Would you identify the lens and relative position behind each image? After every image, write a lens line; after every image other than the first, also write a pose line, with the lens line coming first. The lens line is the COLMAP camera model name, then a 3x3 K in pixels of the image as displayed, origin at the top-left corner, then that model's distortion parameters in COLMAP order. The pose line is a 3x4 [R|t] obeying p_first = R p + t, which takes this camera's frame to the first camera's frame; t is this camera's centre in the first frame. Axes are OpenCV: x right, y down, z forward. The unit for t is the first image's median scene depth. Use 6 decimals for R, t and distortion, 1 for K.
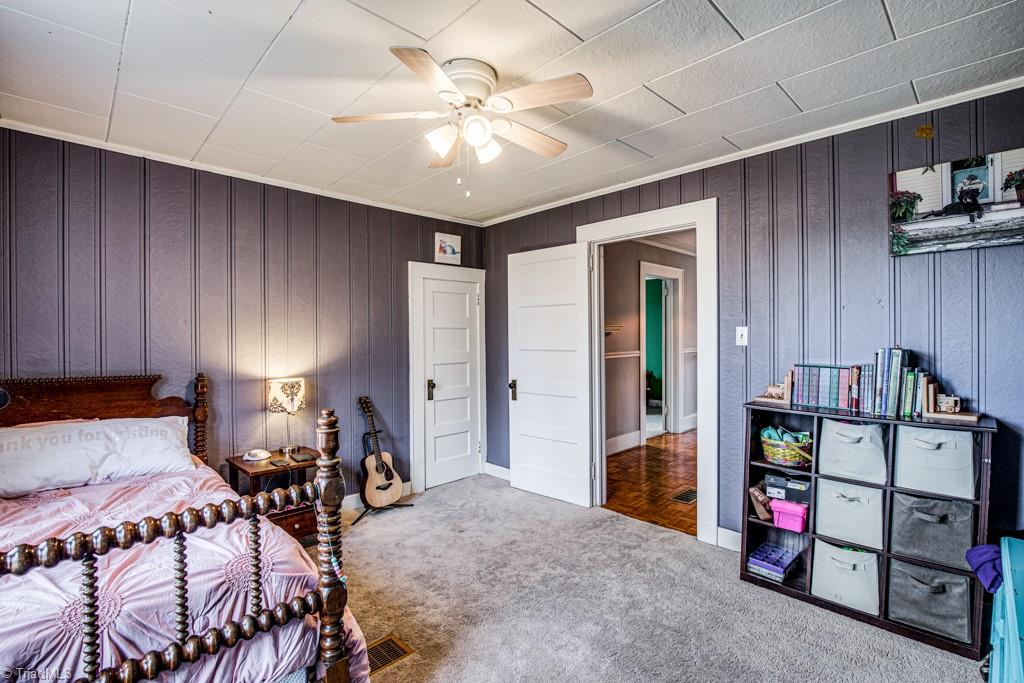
lens RADIAL K [[466.6, 0, 515.5], [0, 466.6, 339.8], [0, 0, 1]] dist [-0.032988, -0.000155]
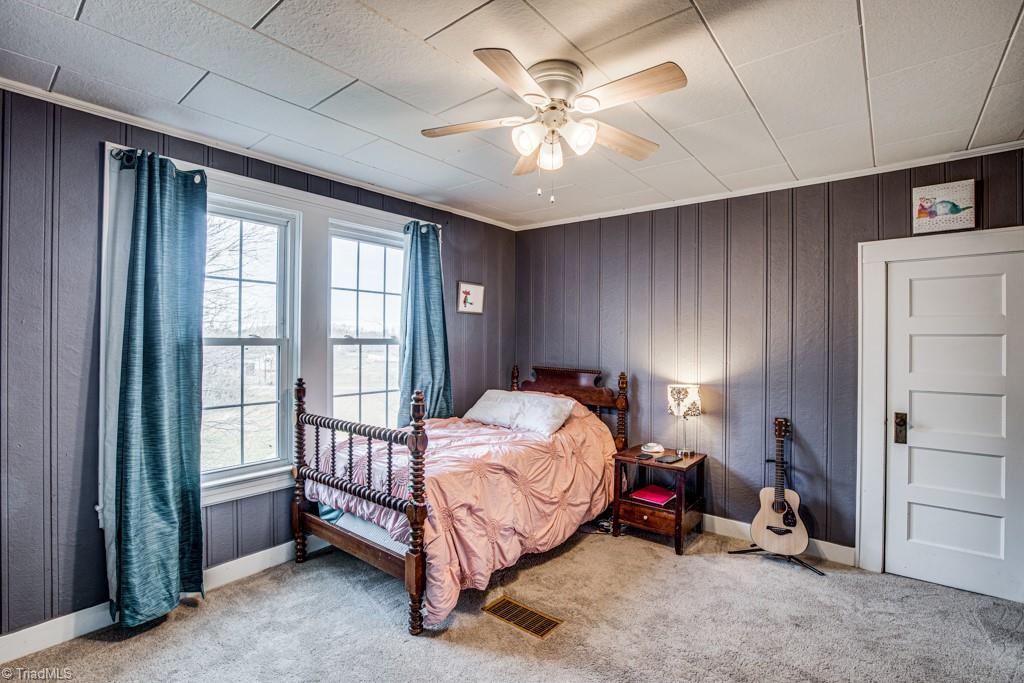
lens RADIAL K [[466.6, 0, 515.5], [0, 466.6, 339.8], [0, 0, 1]] dist [-0.032988, -0.000155]
pose [[0.115441, 0.002997, -0.993310, 0.464939], [-0.014412, 0.999895, 0.001342, -0.013285], [0.993210, 0.014160, 0.115472, 0.441247]]
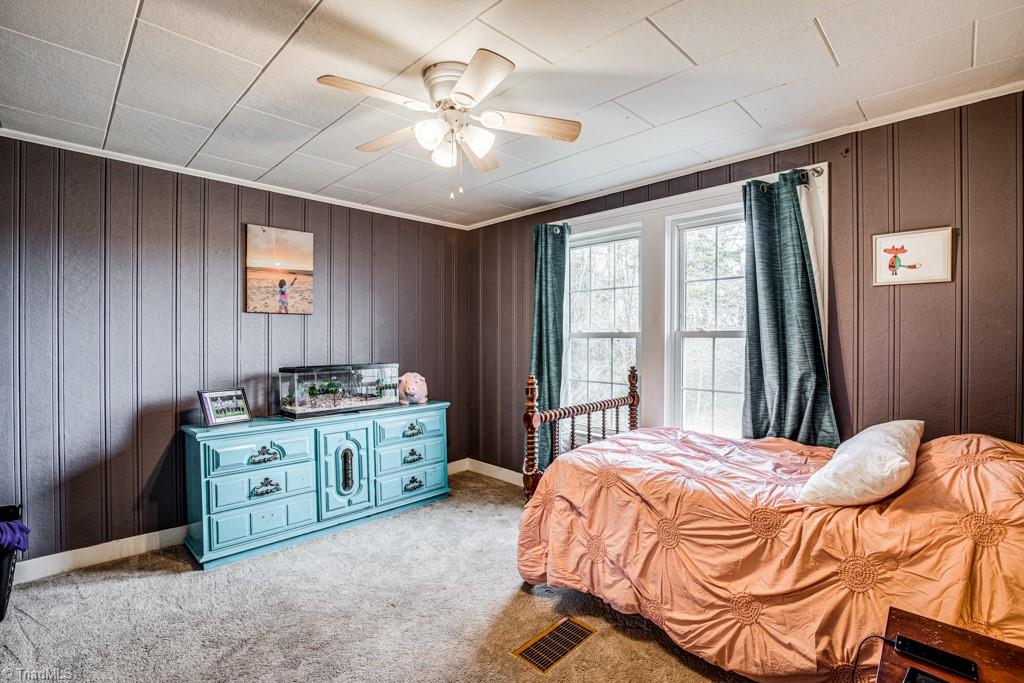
lens RADIAL K [[466.6, 0, 515.5], [0, 466.6, 339.8], [0, 0, 1]] dist [-0.032988, -0.000155]
pose [[-0.999668, 0.005034, -0.025265, 0.221927], [0.004698, 0.999900, 0.013325, -0.010715], [0.025329, 0.013202, -0.999592, 0.715185]]
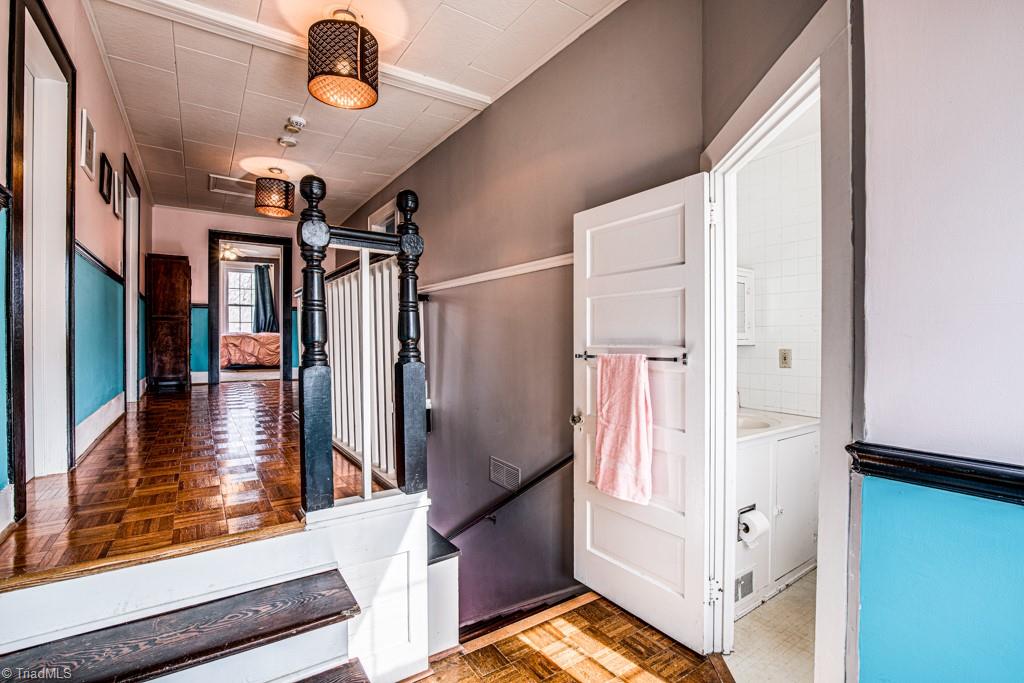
lens RADIAL K [[466.6, 0, 515.5], [0, 466.6, 339.8], [0, 0, 1]] dist [-0.032988, -0.000155]
pose [[-0.165368, 0.010661, -0.986174, 1.118924], [-0.005146, 0.999919, 0.011672, 0.061952], [0.986218, 0.007005, -0.165300, 1.258534]]
